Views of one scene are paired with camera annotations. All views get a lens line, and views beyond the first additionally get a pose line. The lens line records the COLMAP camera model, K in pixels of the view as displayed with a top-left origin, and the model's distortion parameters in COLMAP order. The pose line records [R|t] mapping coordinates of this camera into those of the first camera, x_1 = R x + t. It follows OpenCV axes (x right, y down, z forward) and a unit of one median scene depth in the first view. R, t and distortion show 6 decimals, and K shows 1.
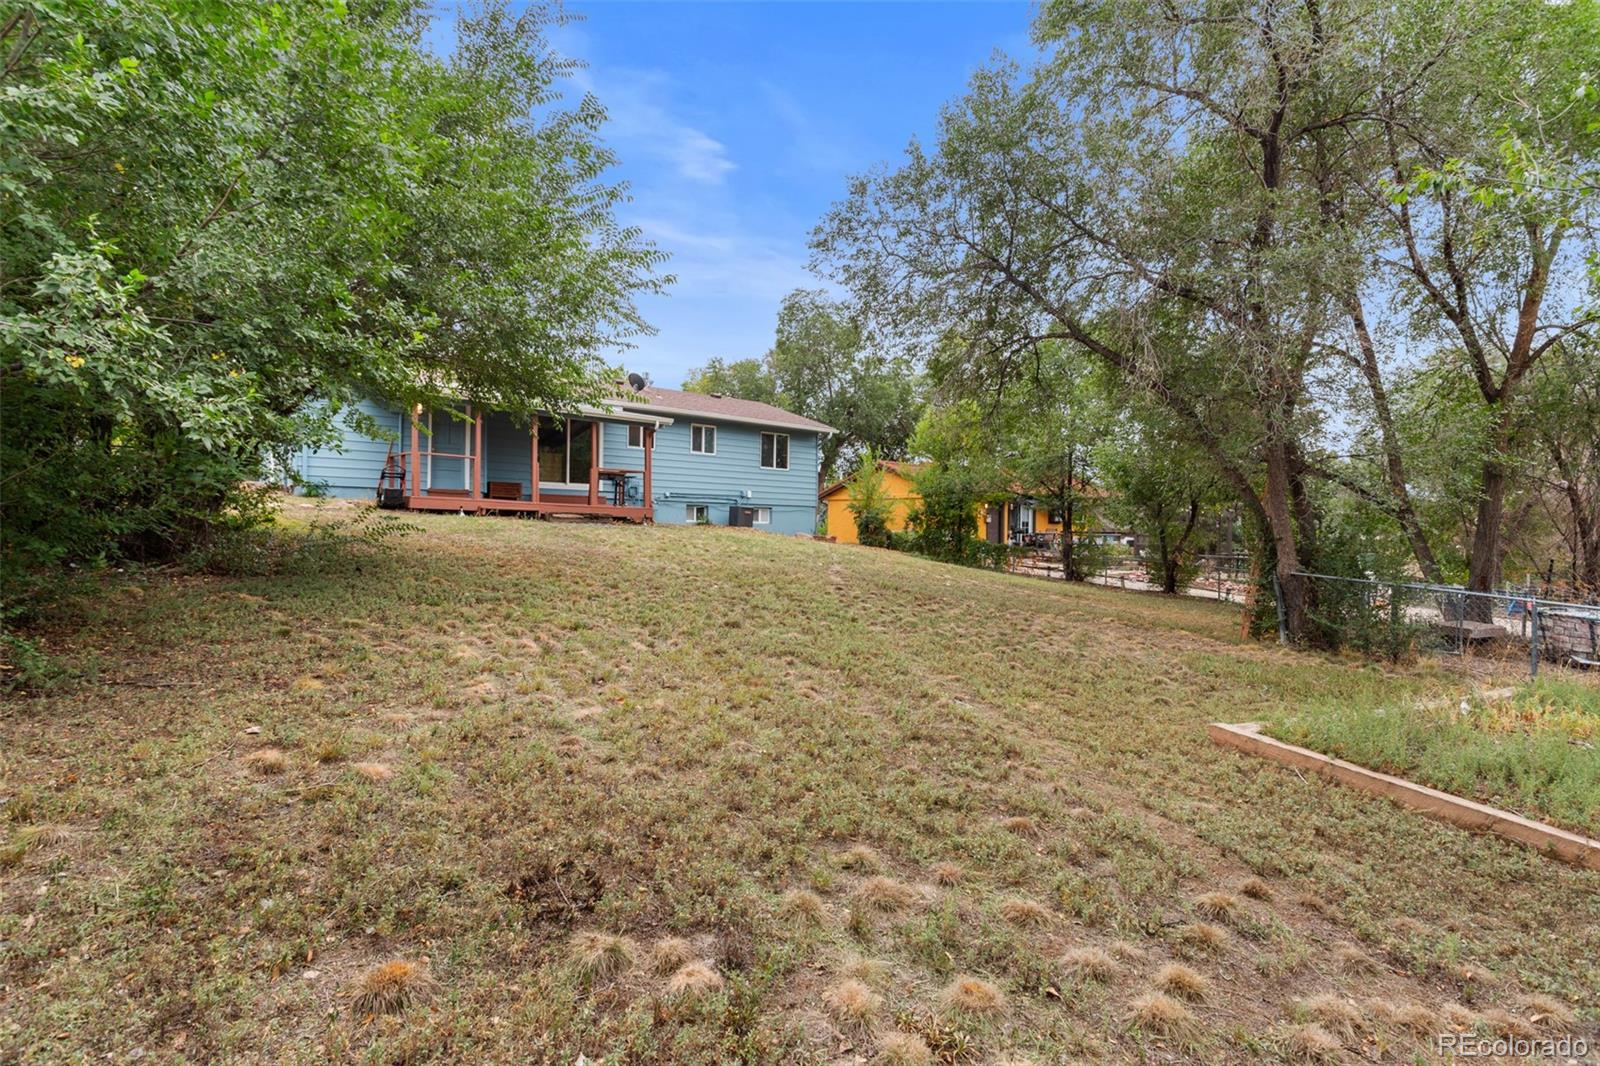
lens RADIAL K [[764.1, 0, 800.0], [0, 764.1, 533.0], [0, 0, 1]] dist [-0.000169, -0.000064]
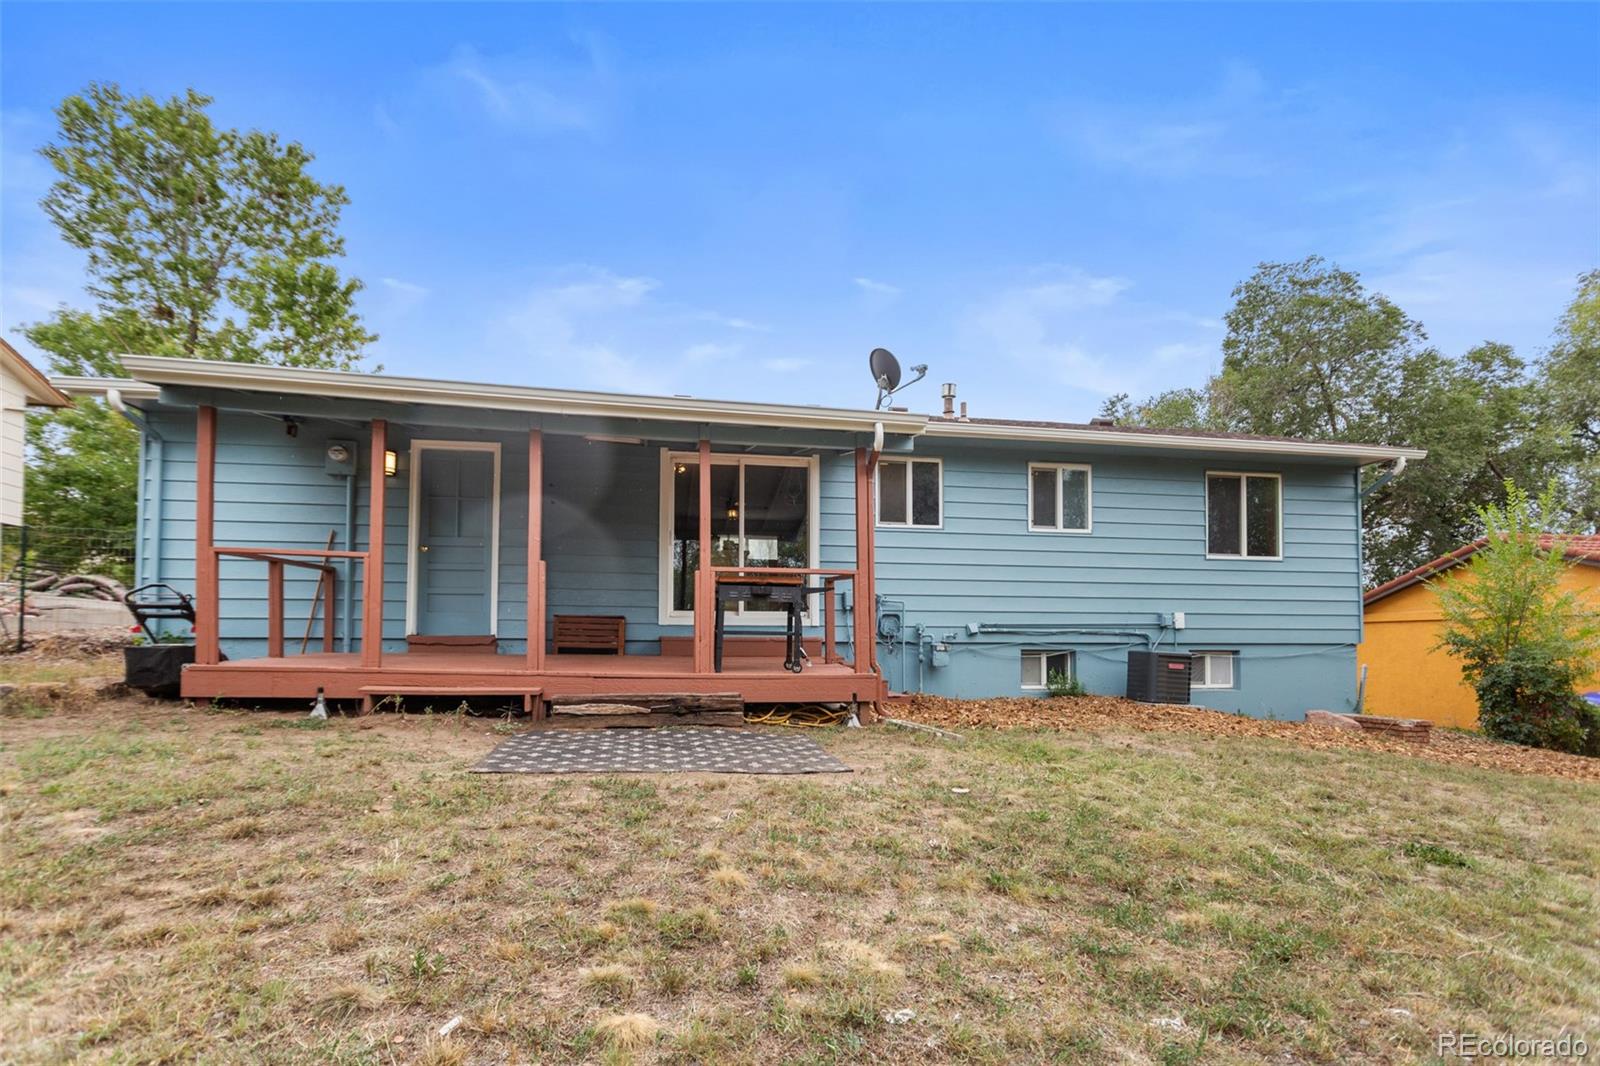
lens RADIAL K [[814.1, 0, 805.7], [0, 814.1, 634.3], [0, 0, 1]] dist [-0.002700, -0.000470]
pose [[0.877105, -0.024179, -0.479690, -0.032885], [0.009478, 0.999409, -0.033044, -0.031087], [0.480205, 0.024436, 0.876816, 0.520948]]
